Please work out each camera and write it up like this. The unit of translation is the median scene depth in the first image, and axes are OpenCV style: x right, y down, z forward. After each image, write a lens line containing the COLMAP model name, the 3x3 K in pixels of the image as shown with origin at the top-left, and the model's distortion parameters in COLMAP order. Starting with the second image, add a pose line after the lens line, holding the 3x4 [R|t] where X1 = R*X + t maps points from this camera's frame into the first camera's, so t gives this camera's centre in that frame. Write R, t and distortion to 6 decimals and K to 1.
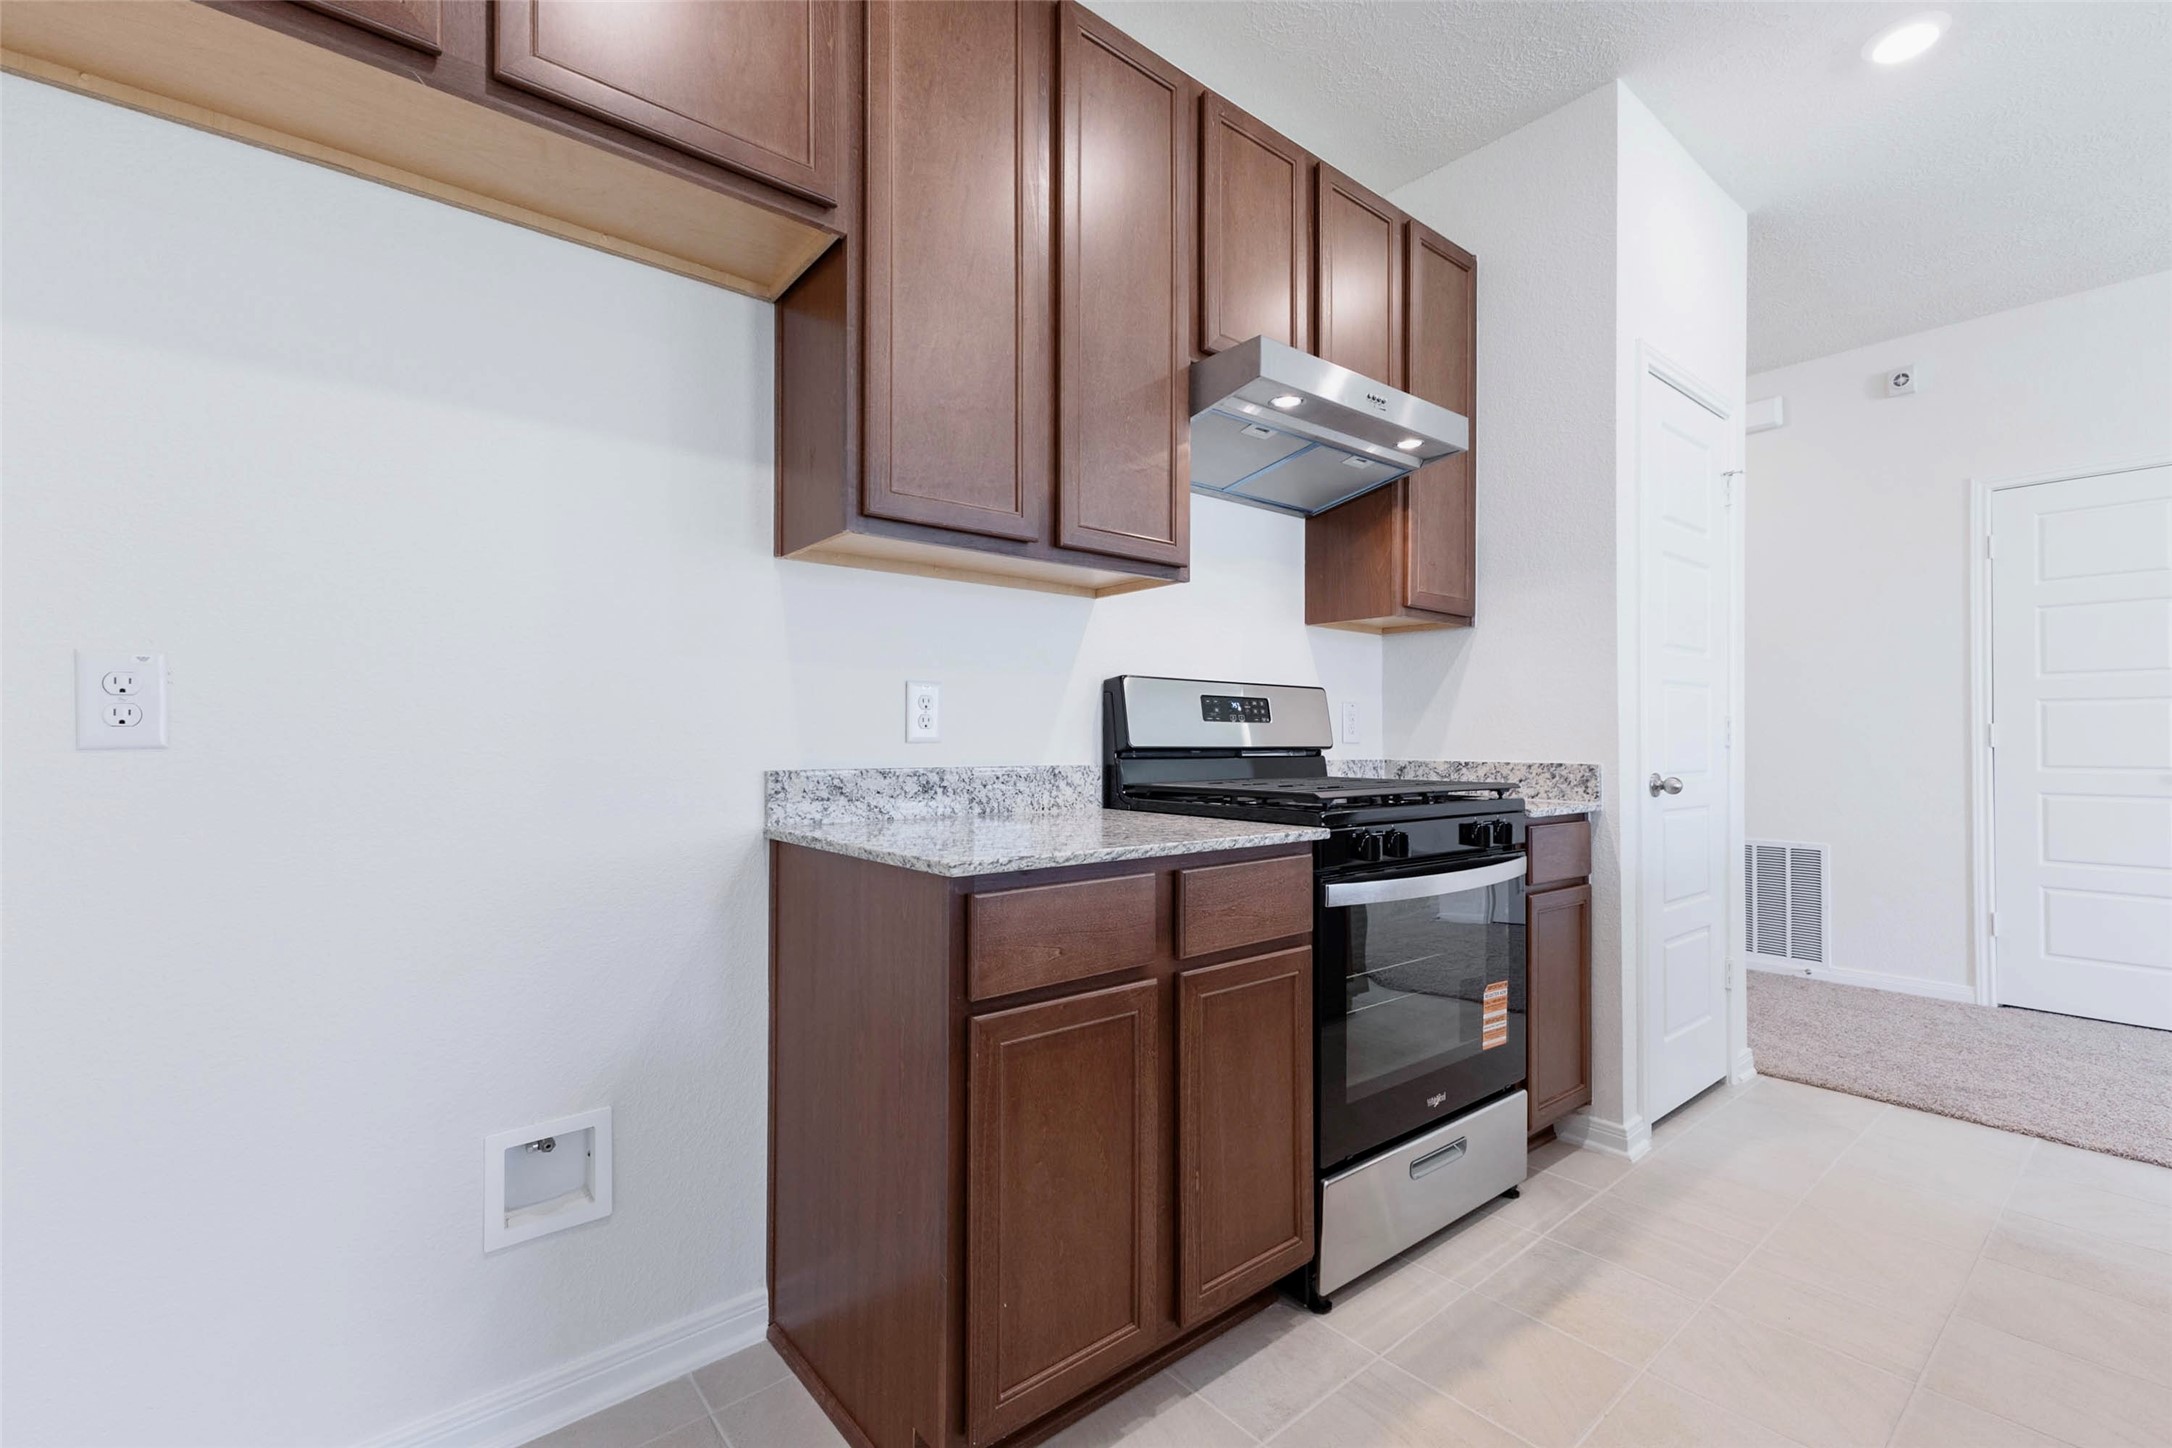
lens RADIAL K [[935.0, 0, 1093.3], [0, 935.0, 727.7], [0, 0, 1]] dist [0.009954, -0.000425]
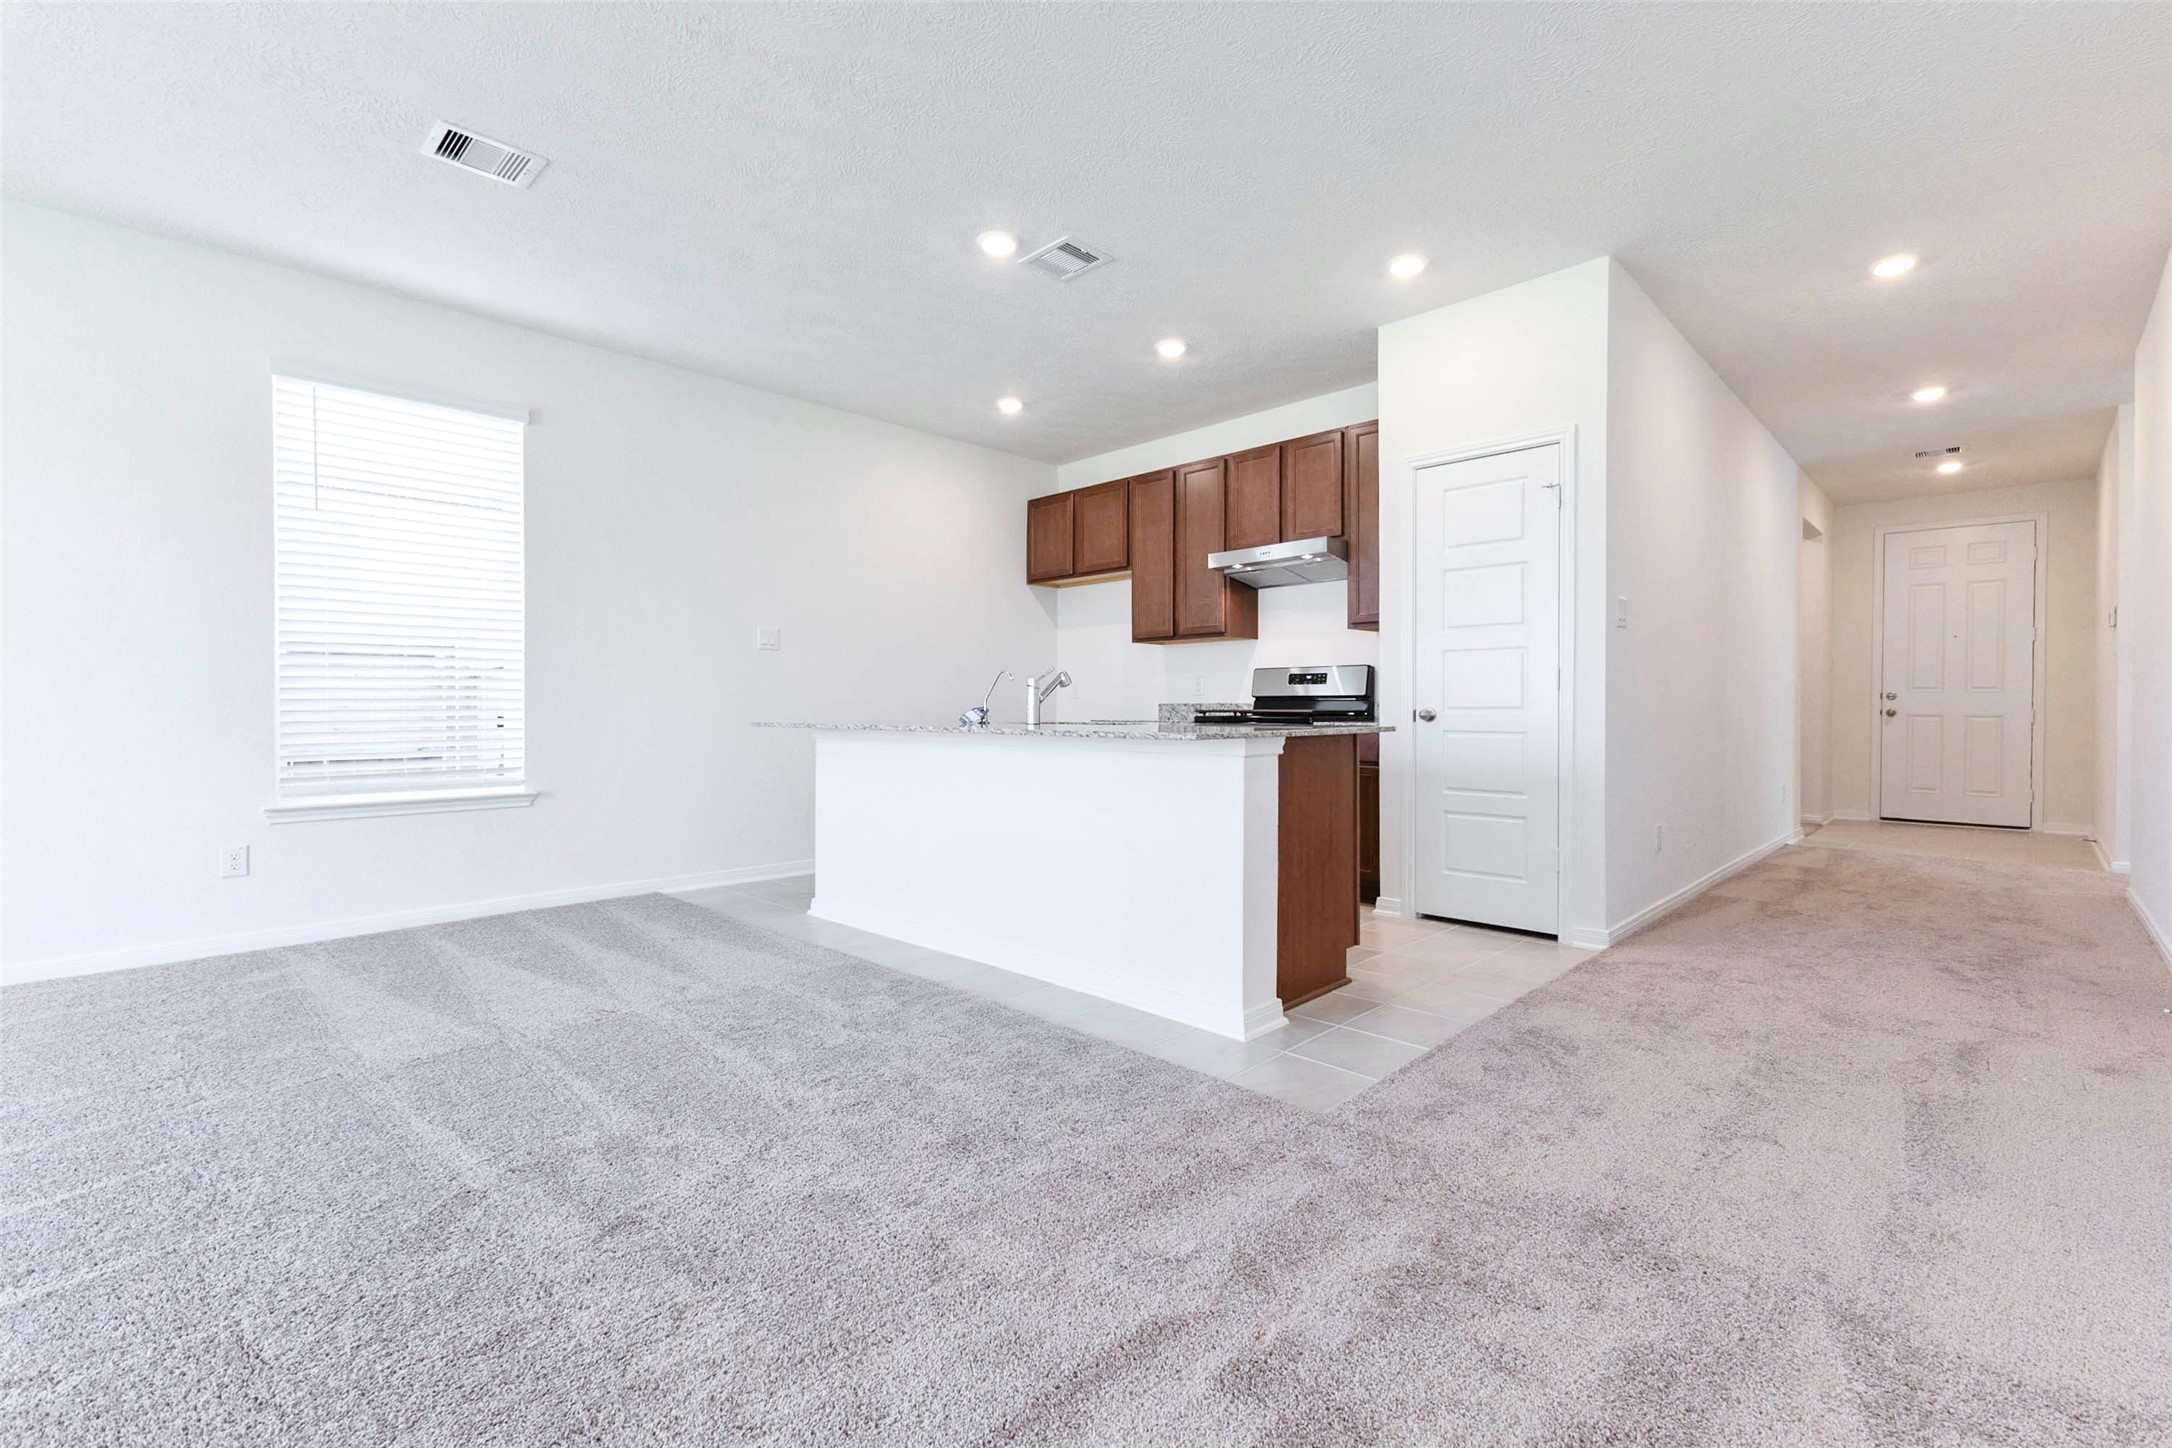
lens RADIAL K [[935.0, 0, 1087.7], [0, 935.0, 712.4], [0, 0, 1]] dist [0.009954, -0.000425]
pose [[0.119783, -0.002929, -0.992796, 2.041756], [0.010174, 0.999947, -0.001723, 0.052548], [0.992748, -0.009895, 0.119806, 0.186063]]
